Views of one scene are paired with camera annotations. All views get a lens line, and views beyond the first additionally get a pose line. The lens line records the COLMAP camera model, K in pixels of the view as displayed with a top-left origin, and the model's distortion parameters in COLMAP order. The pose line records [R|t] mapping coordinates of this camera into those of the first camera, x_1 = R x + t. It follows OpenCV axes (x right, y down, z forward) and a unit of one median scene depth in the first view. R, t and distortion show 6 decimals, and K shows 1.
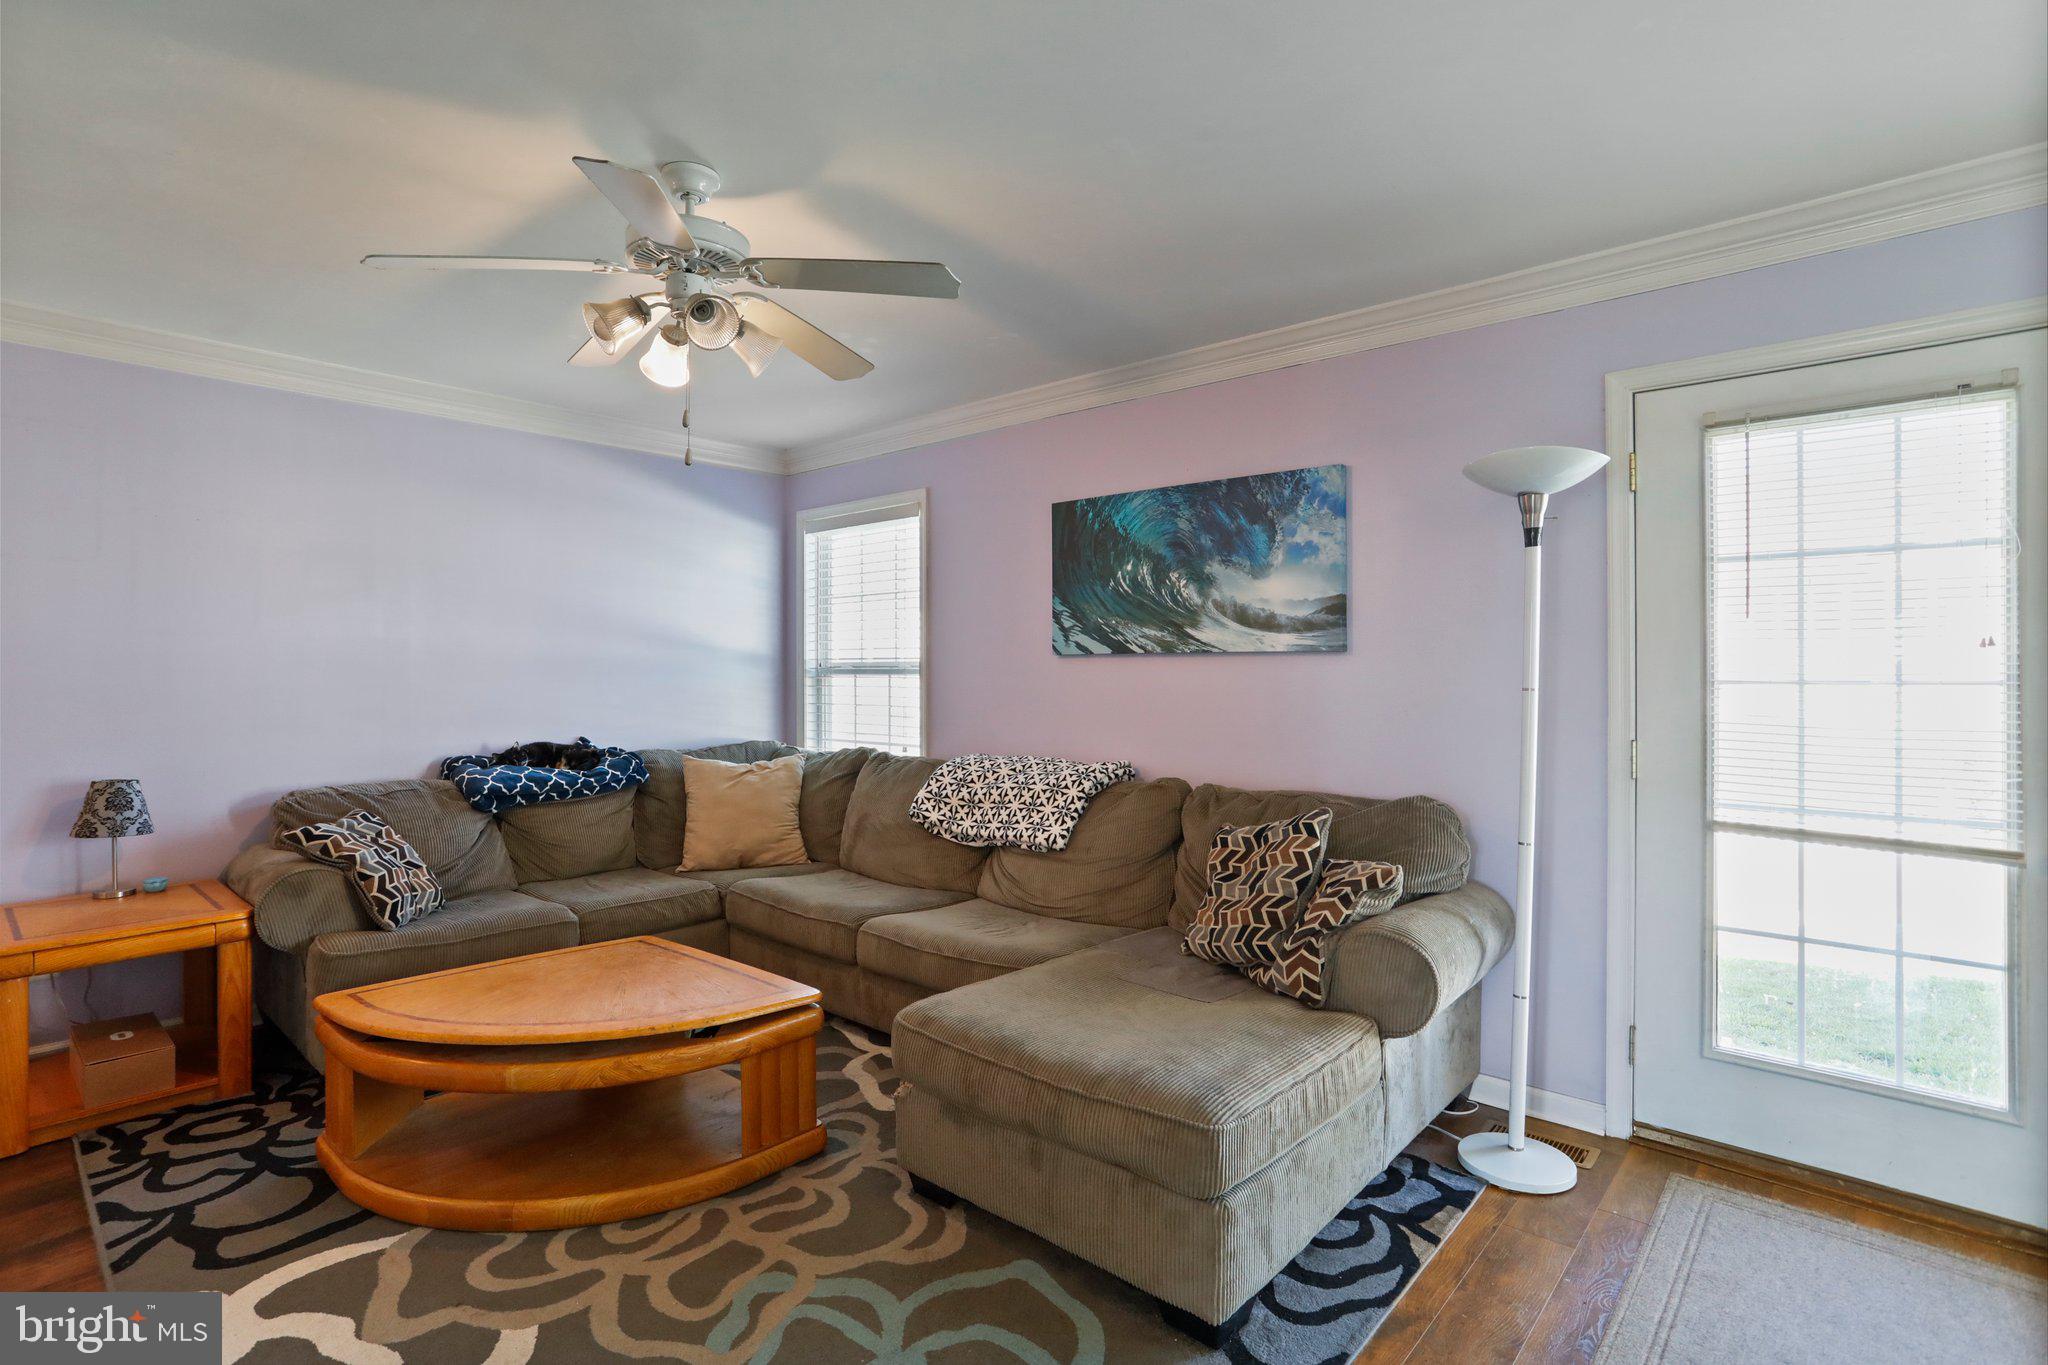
lens RADIAL K [[1000.8, 0, 1011.8], [0, 1000.8, 664.9], [0, 0, 1]] dist [-0.039507, 0.016026]
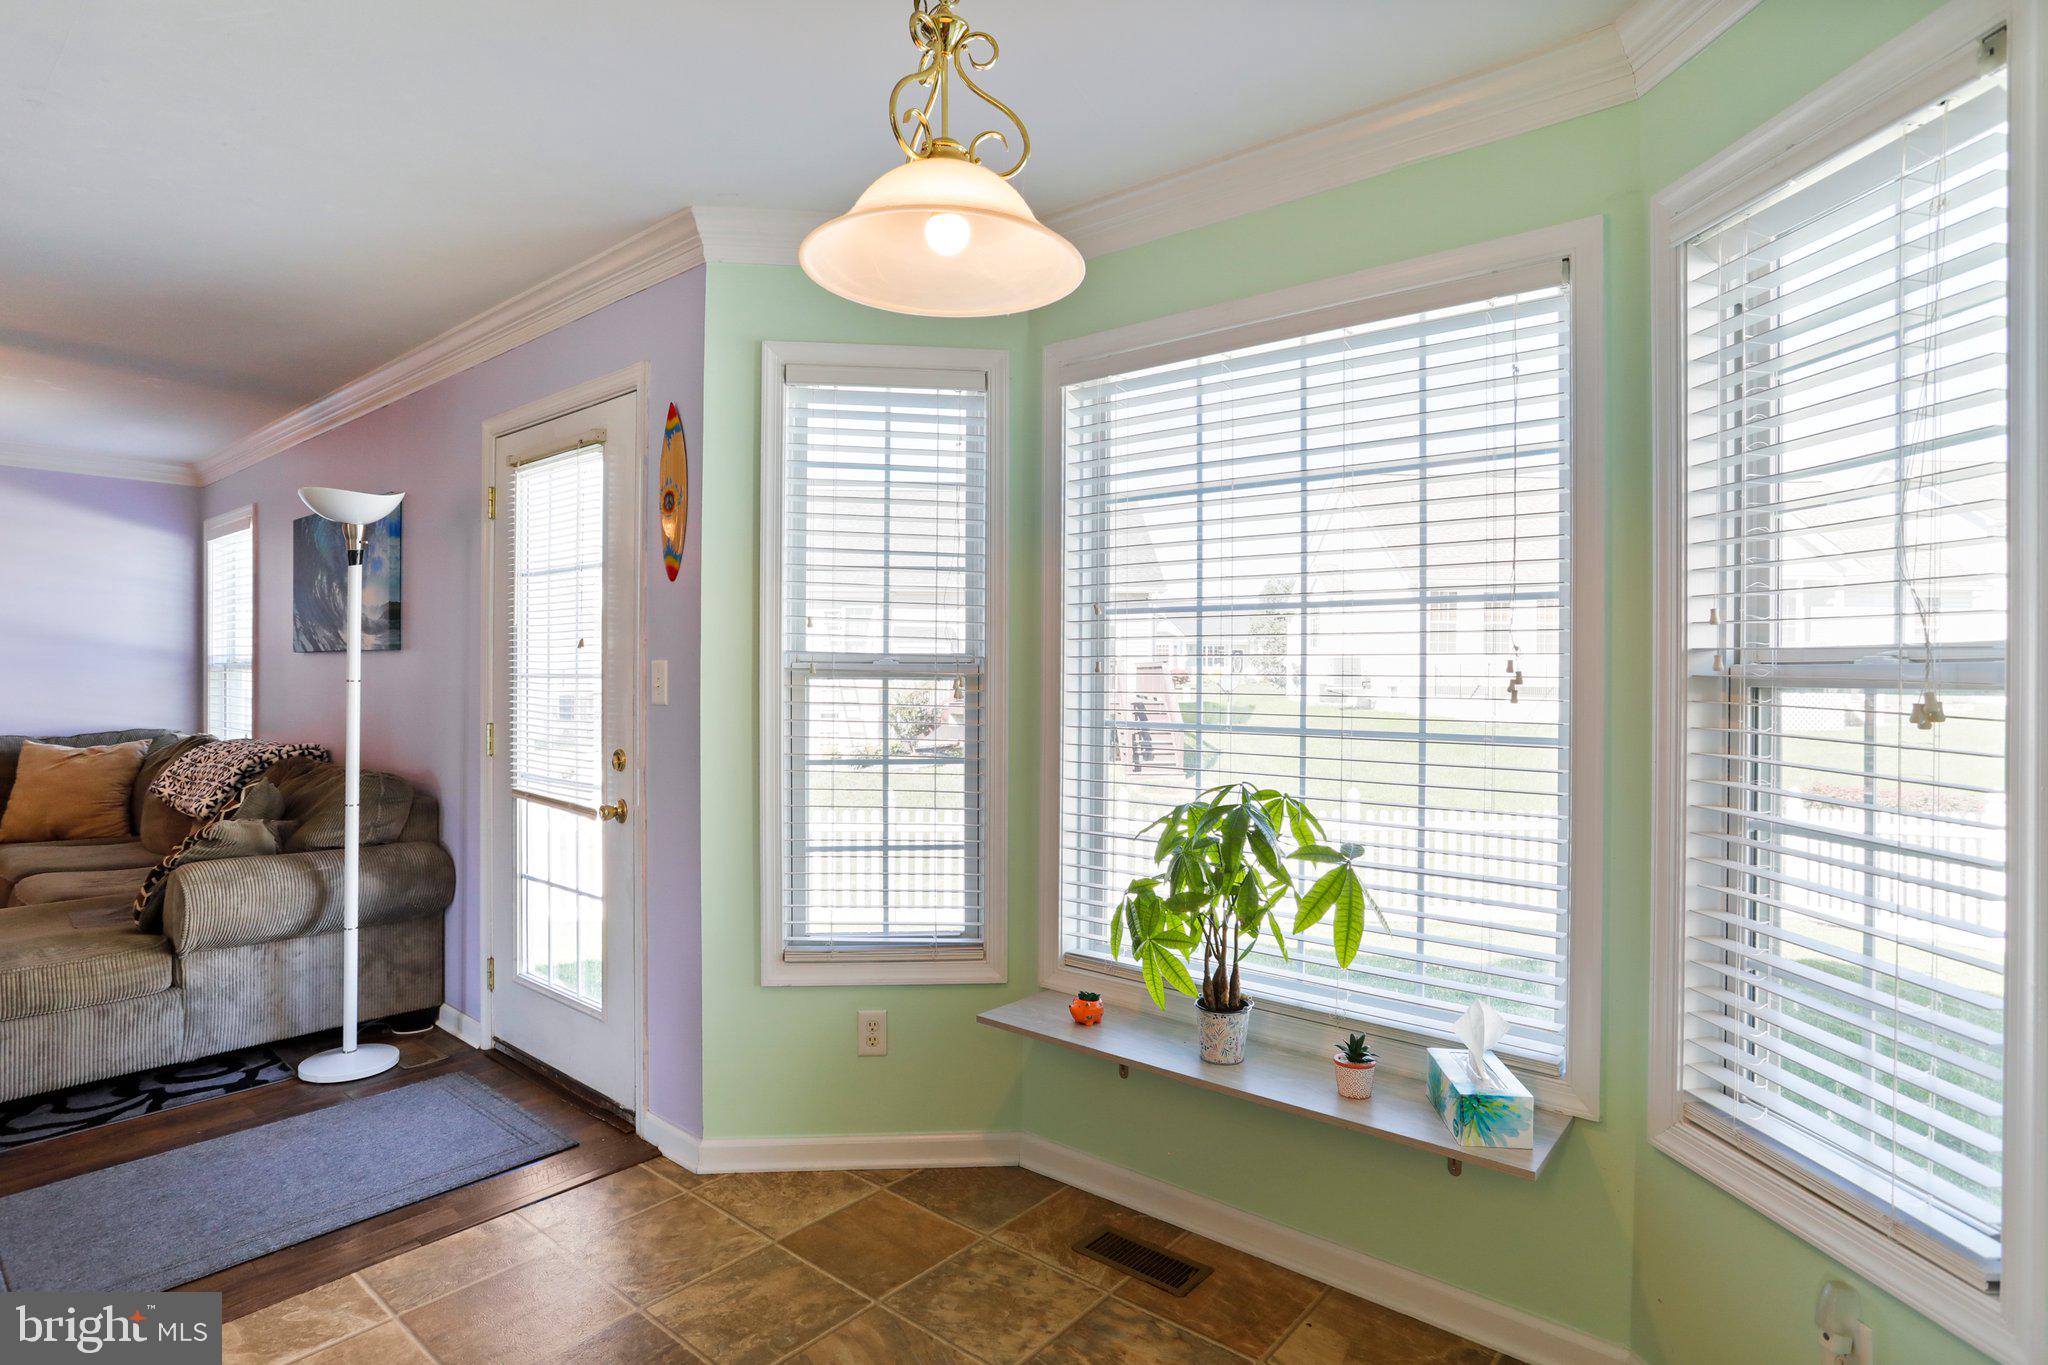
lens RADIAL K [[1032.7, 0, 1017.8], [0, 1032.7, 672.3], [0, 0, 1]] dist [-0.026156, 0.001880]
pose [[0.999582, 0.001785, 0.028852, 0.997889], [-0.002114, 0.999933, 0.011387, -0.002319], [-0.028829, -0.011443, 0.999519, -0.225302]]
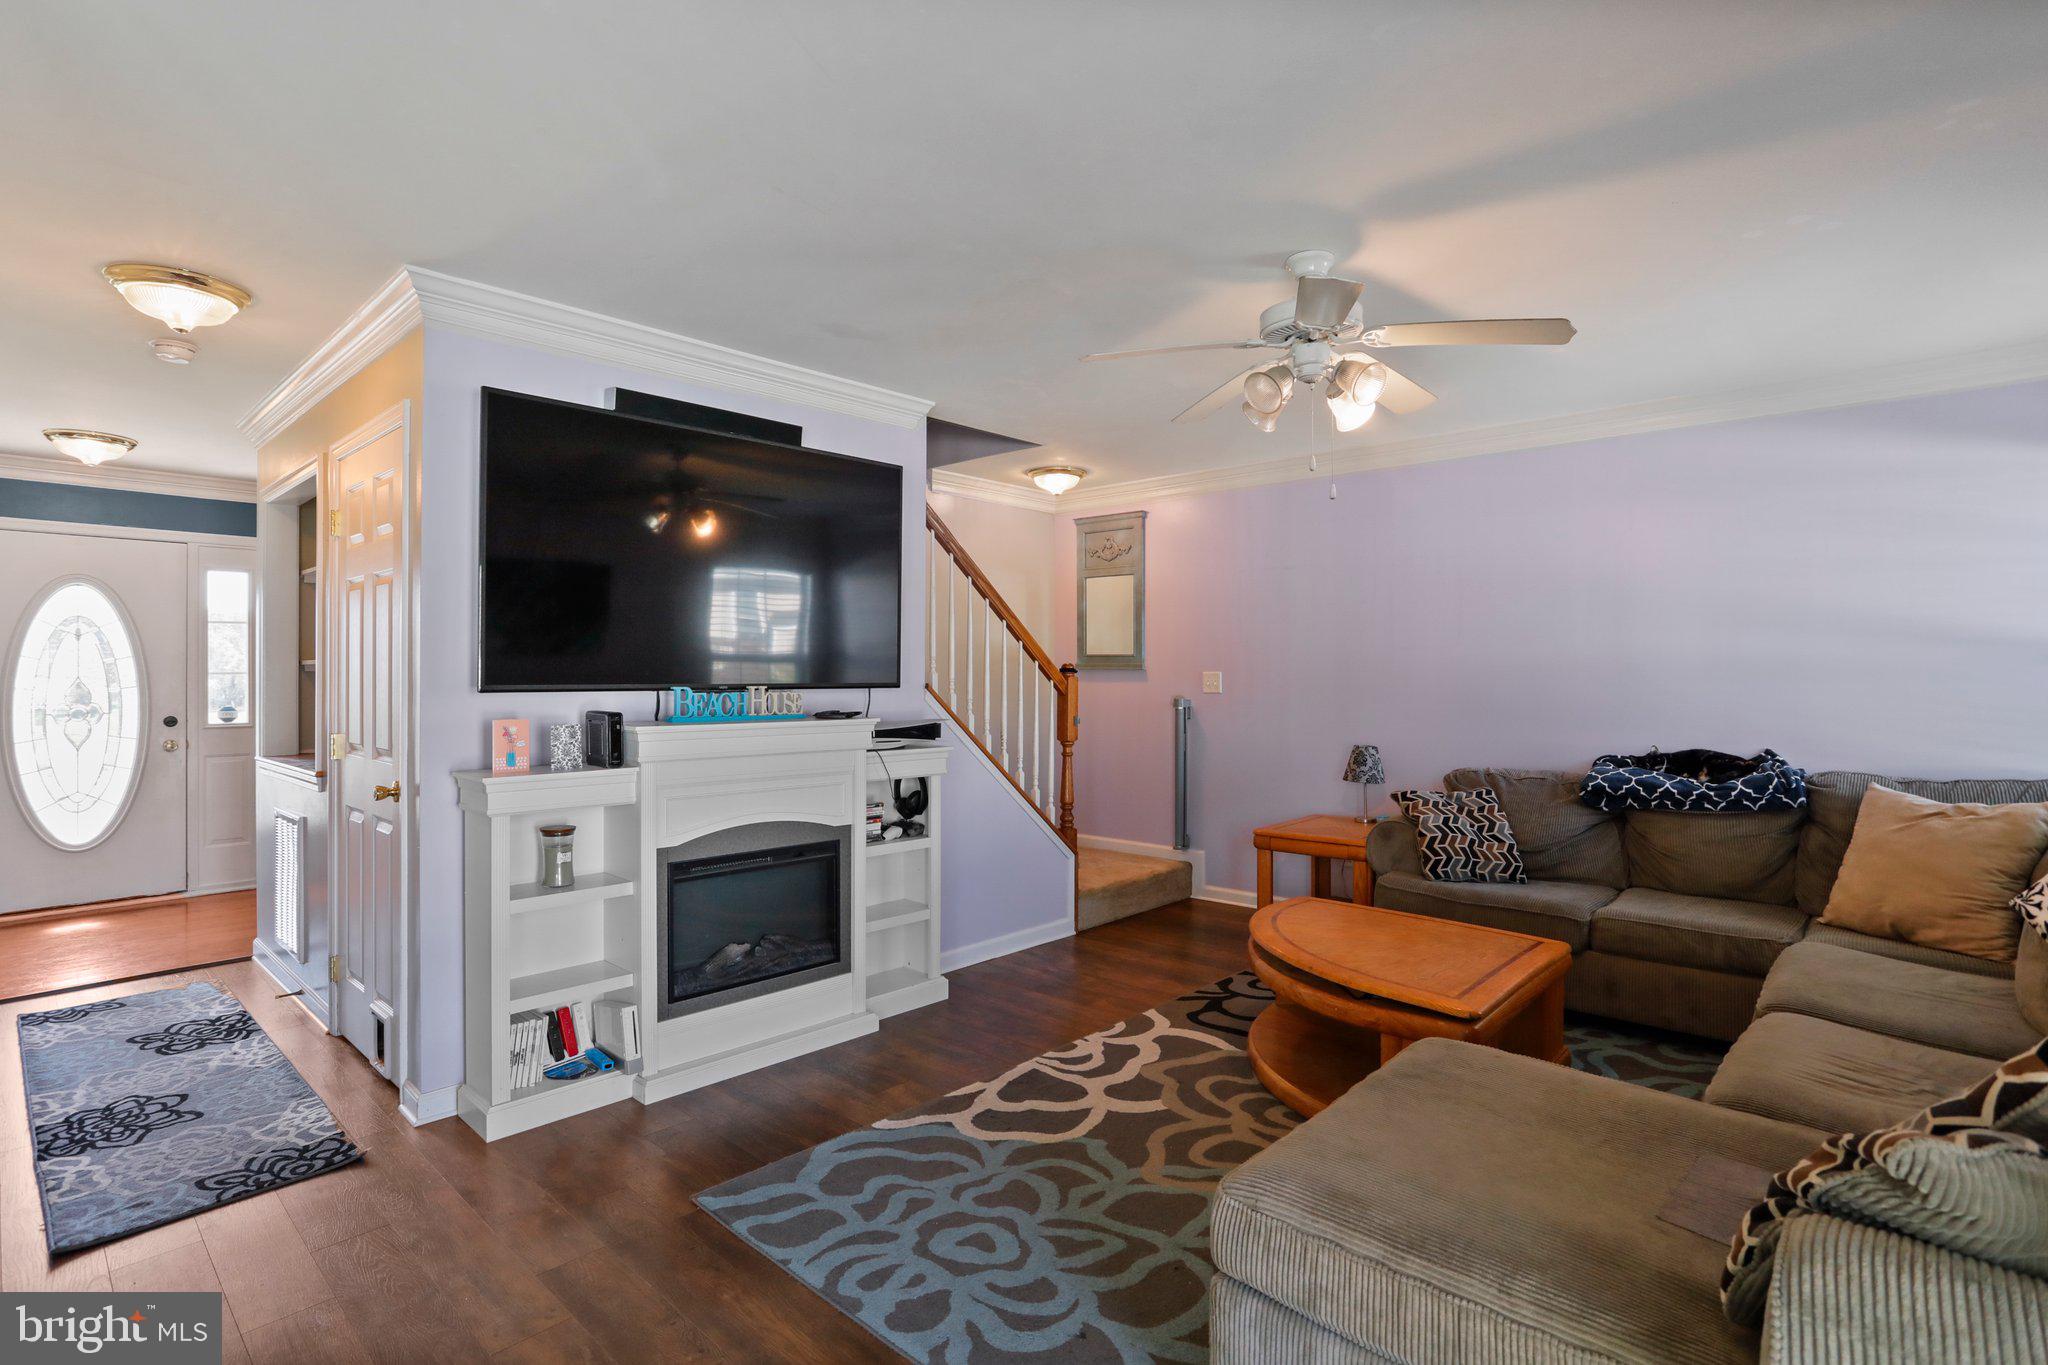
lens RADIAL K [[1000.8, 0, 1027.3], [0, 1000.8, 688.7], [0, 0, 1]] dist [-0.039507, 0.016026]
pose [[-0.020985, 0.012749, -0.999698, 0.590160], [0.006037, 0.999902, 0.012625, 0.004940], [0.999762, -0.005770, -0.021060, 0.467101]]
